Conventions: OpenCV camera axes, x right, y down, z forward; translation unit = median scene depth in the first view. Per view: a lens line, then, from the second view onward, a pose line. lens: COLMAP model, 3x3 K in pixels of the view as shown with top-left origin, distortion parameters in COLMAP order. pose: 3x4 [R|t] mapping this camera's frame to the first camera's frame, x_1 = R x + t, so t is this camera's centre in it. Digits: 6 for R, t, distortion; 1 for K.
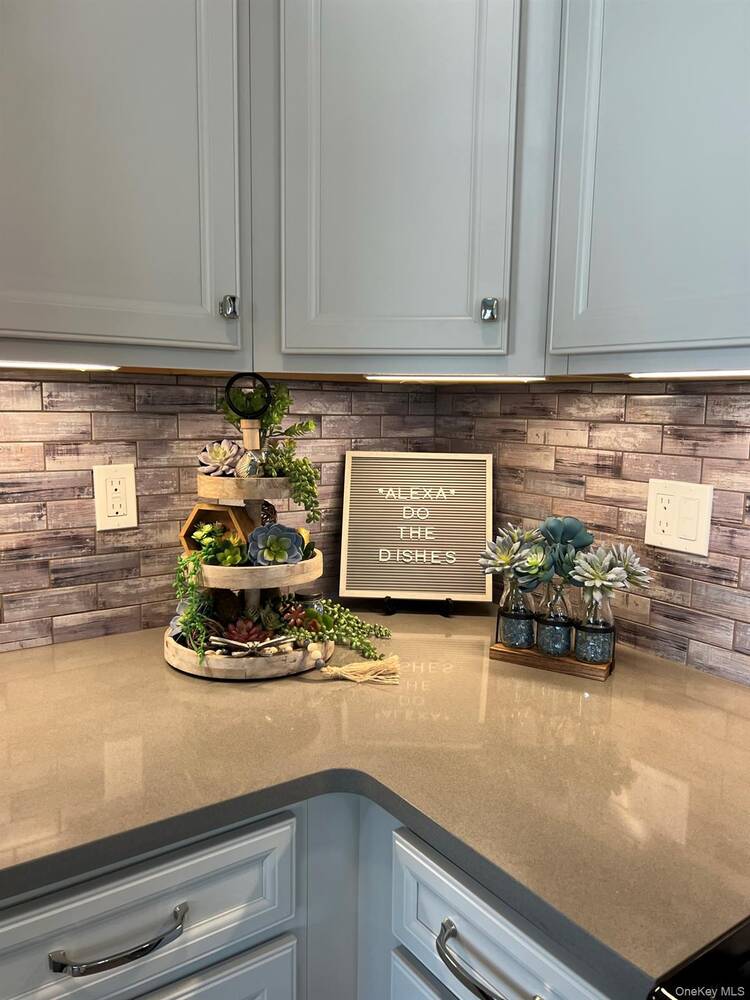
lens RADIAL K [[752.6, 0, 375.0], [0, 752.6, 503.7], [0, 0, 1]] dist [0.039732, -0.004666]
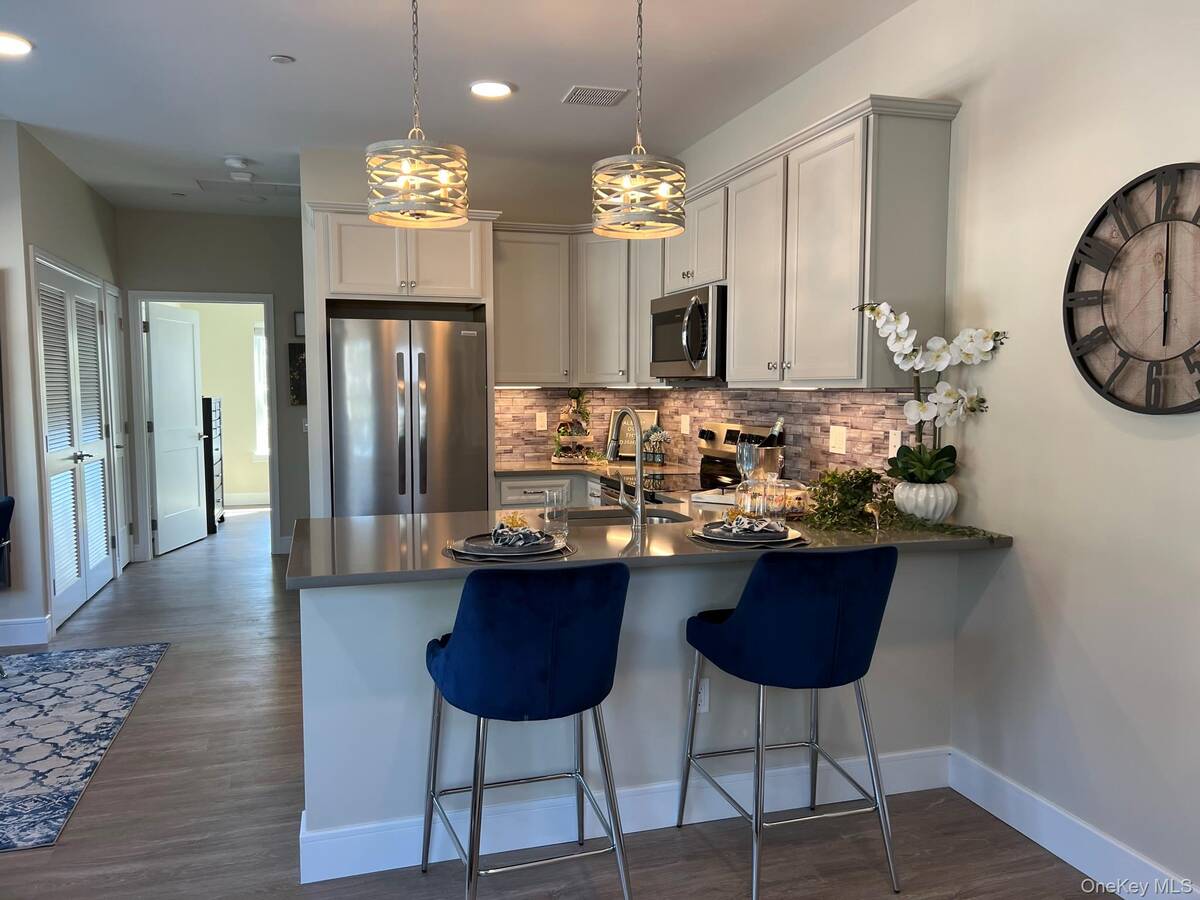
lens RADIAL K [[903.1, 0, 596.5], [0, 903.1, 452.4], [0, 0, 1]] dist [0.039732, -0.004666]
pose [[0.950263, 0.005137, -0.311407, 1.303946], [-0.025234, 0.997847, -0.060541, 0.409932], [0.310426, 0.065388, 0.948346, -3.128839]]
